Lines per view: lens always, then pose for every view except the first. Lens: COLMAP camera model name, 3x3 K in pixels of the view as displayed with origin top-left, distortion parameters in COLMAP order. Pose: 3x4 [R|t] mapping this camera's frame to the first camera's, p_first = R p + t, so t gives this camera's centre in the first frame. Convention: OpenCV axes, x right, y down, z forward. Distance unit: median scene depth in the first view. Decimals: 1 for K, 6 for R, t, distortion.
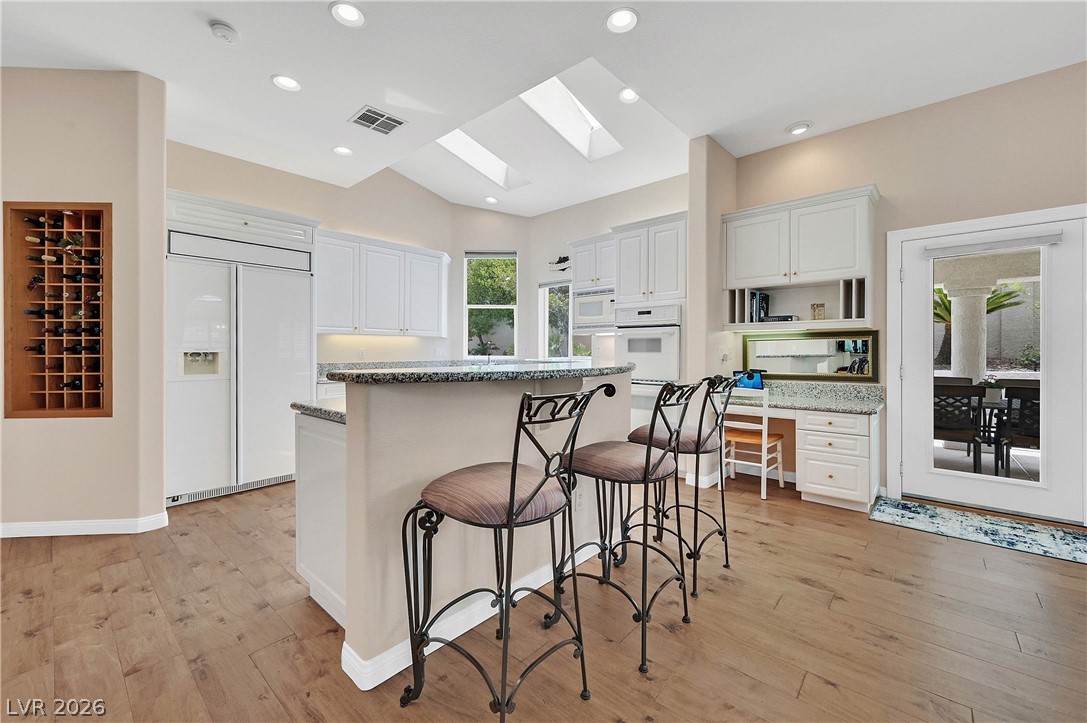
lens RADIAL K [[430.5, 0, 554.1], [0, 430.5, 352.2], [0, 0, 1]] dist [0.005461, -0.000575]
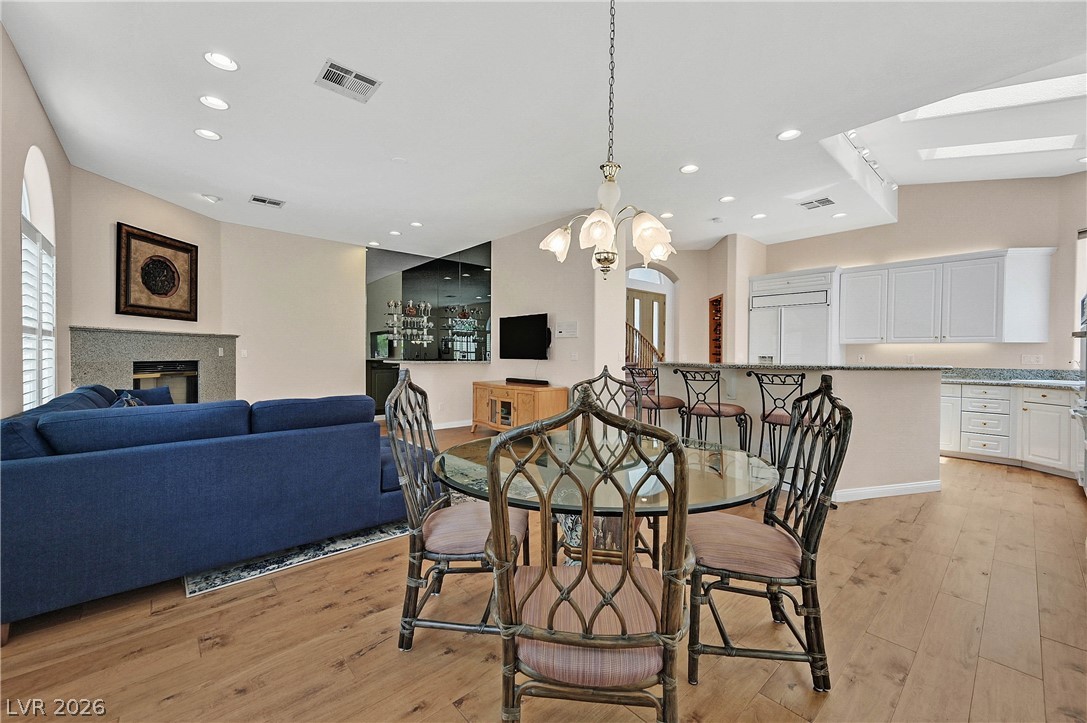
lens RADIAL K [[430.5, 0, 538.6], [0, 430.5, 360.7], [0, 0, 1]] dist [0.005461, -0.000575]
pose [[-0.108987, 0.023503, -0.993765, 1.203775], [-0.006846, 0.999679, 0.024394, -0.020512], [0.994020, 0.009461, -0.108791, 0.200794]]
